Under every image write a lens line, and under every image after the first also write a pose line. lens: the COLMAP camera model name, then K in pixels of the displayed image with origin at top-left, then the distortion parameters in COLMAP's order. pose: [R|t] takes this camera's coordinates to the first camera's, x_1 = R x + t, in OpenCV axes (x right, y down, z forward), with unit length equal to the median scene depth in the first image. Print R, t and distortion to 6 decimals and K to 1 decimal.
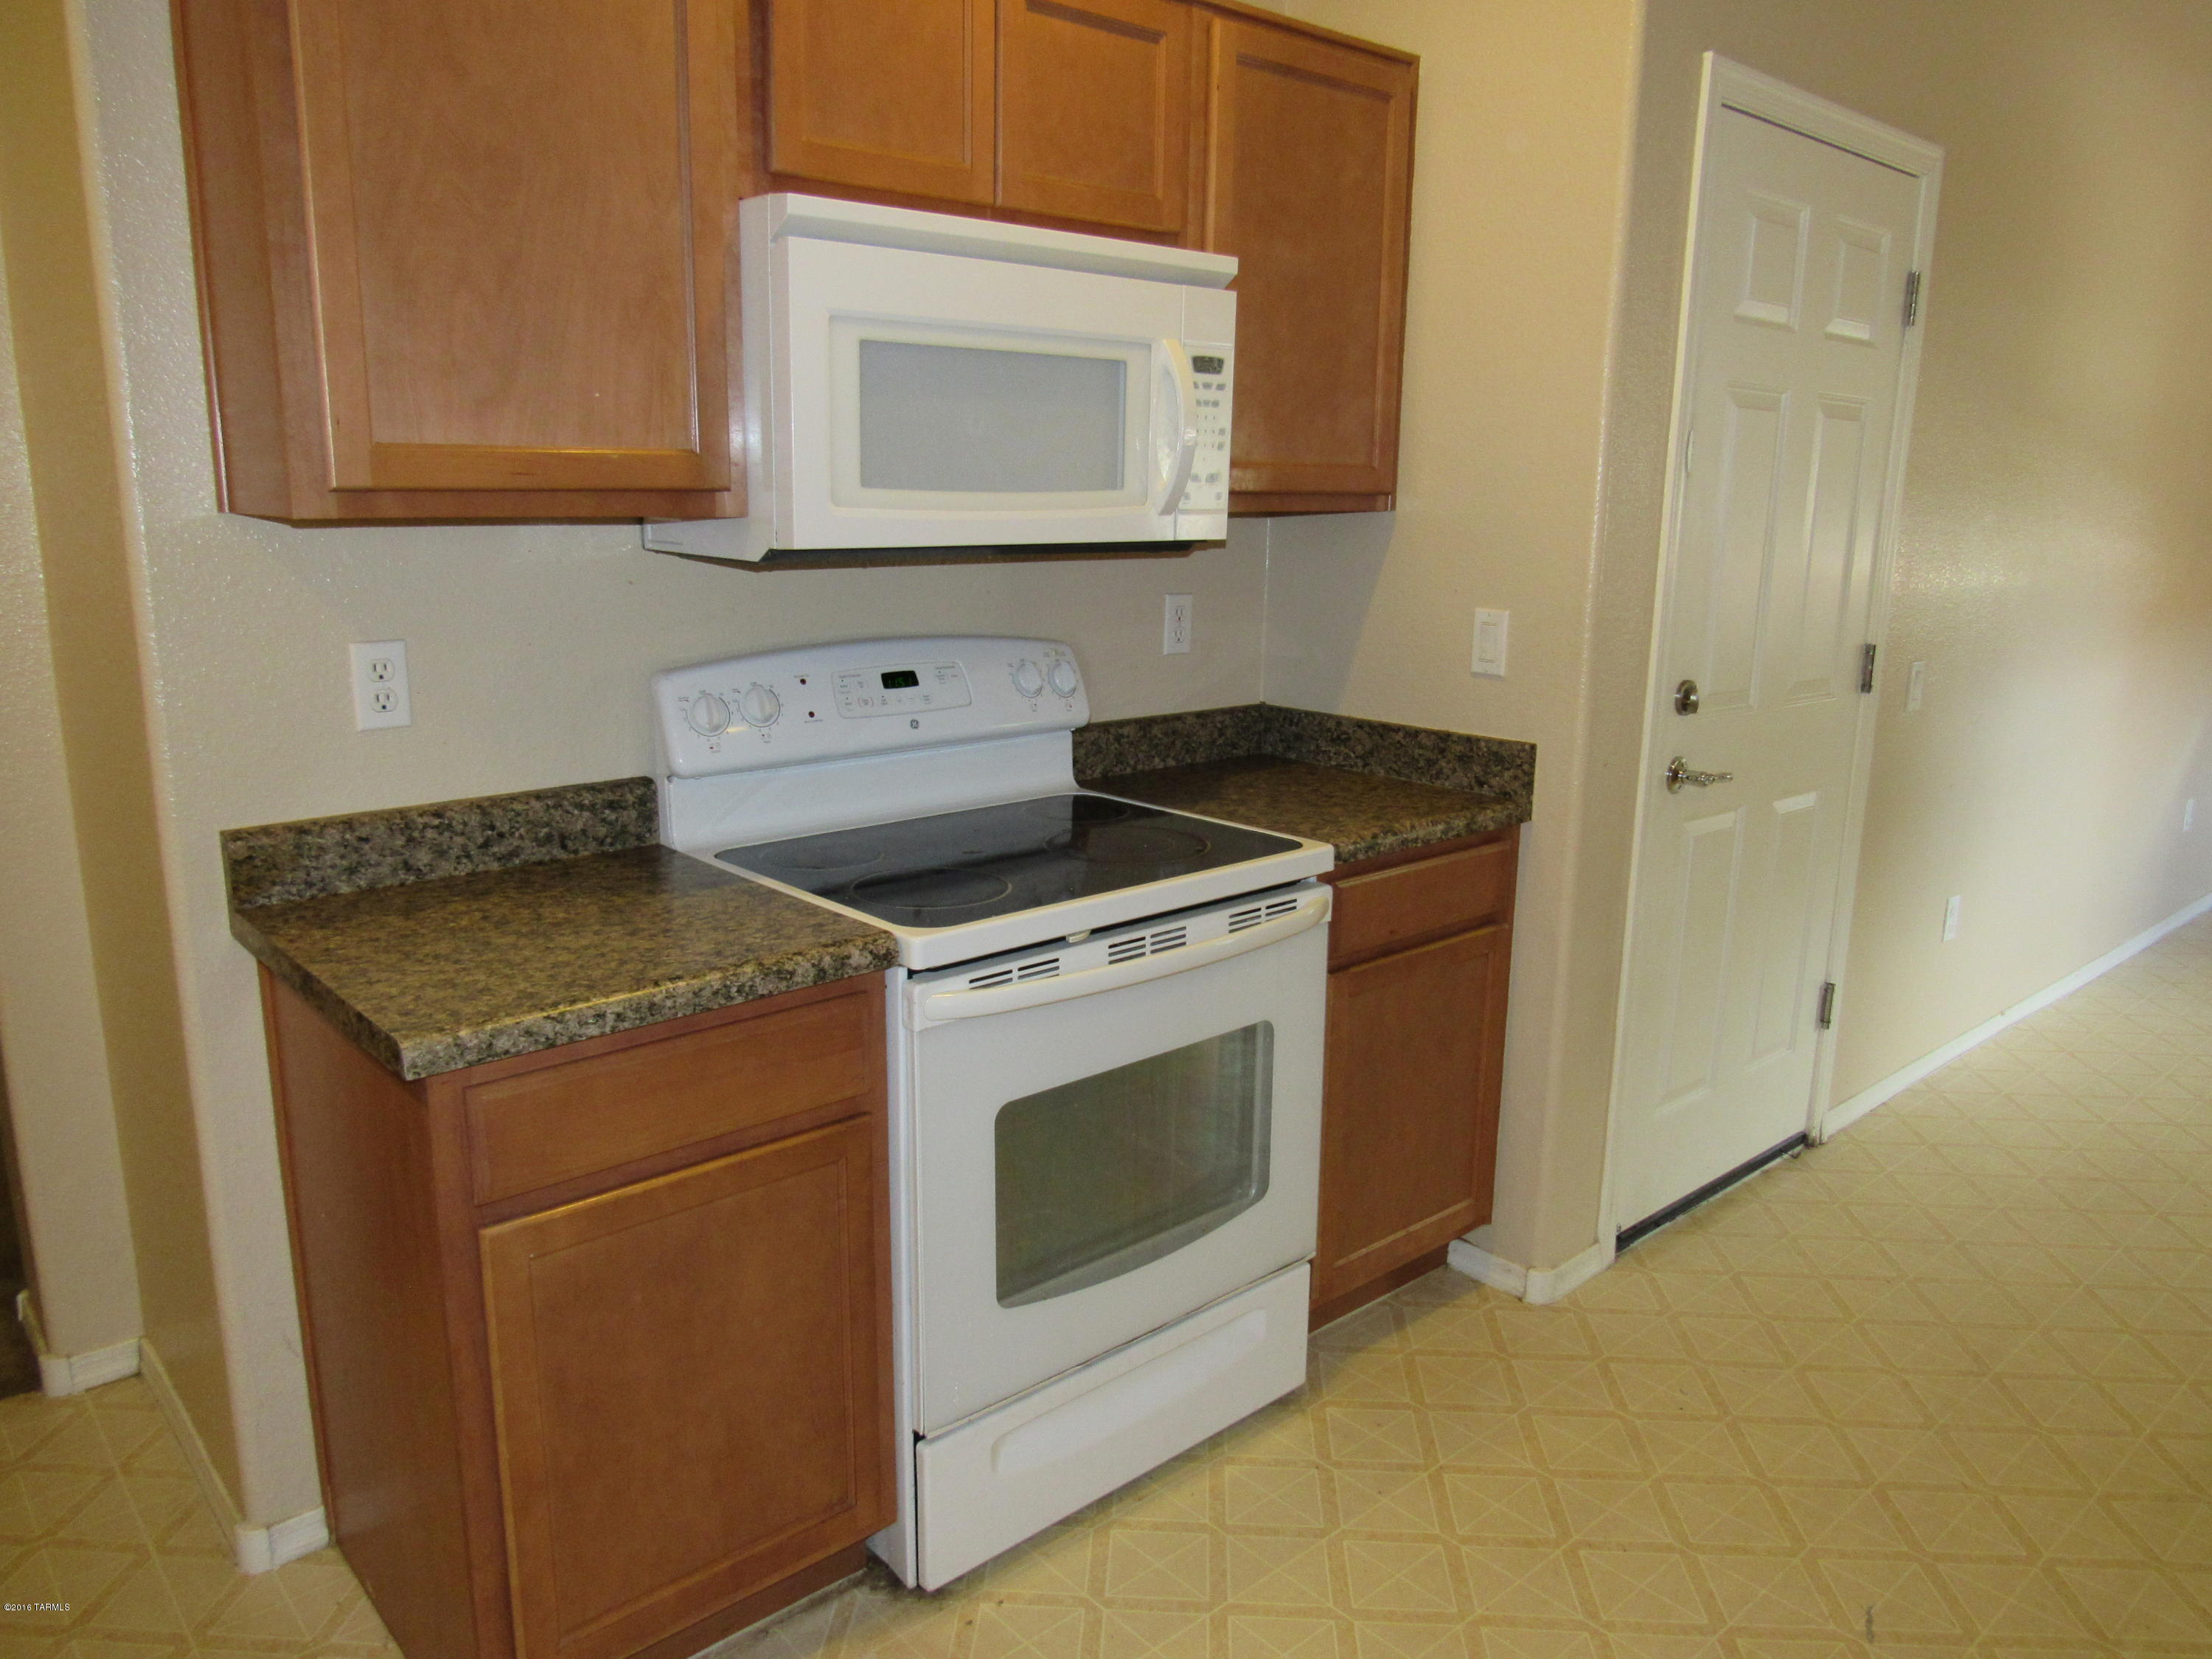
lens RADIAL K [[1561.7, 0, 1096.3], [0, 1561.7, 828.1], [0, 0, 1]] dist [-0.034000, 0.006414]
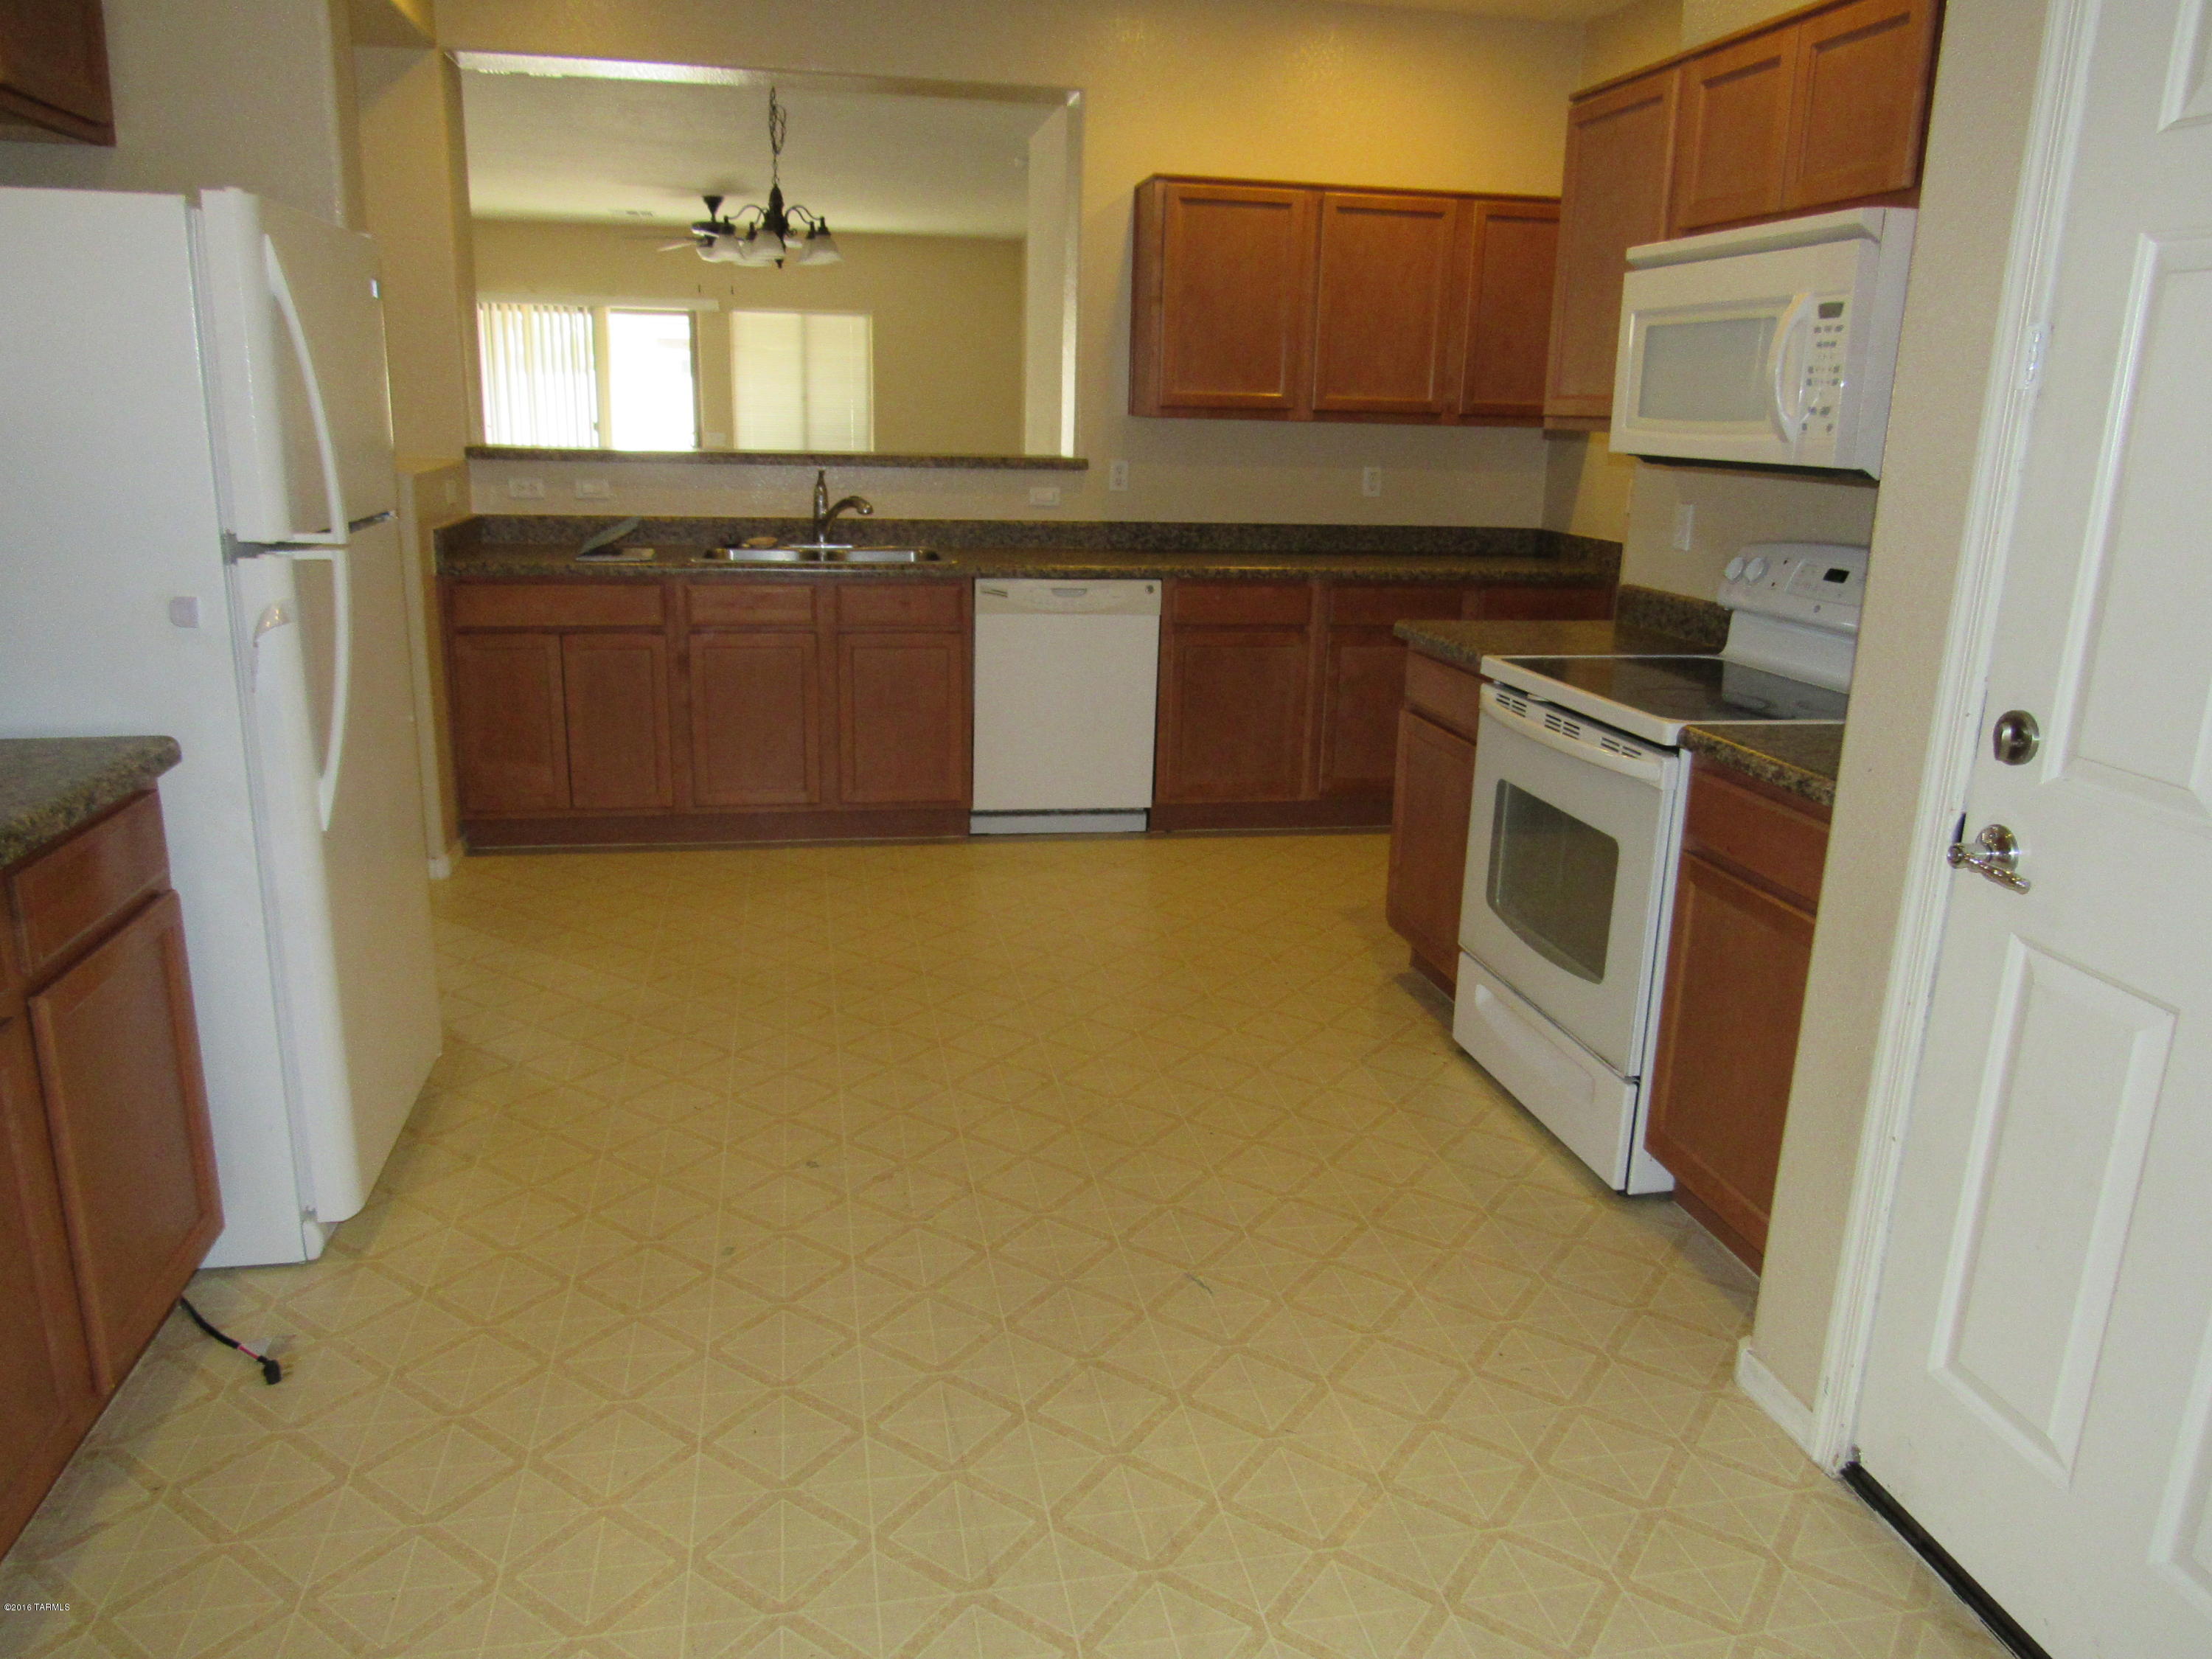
lens RADIAL K [[1561.7, 0, 1105.6], [0, 1561.7, 824.5], [0, 0, 1]] dist [-0.034000, 0.006414]
pose [[-0.507434, 0.198867, -0.838429, 1.360499], [-0.216500, 0.912368, 0.347435, -0.233624], [0.834049, 0.357821, -0.419912, 1.170236]]
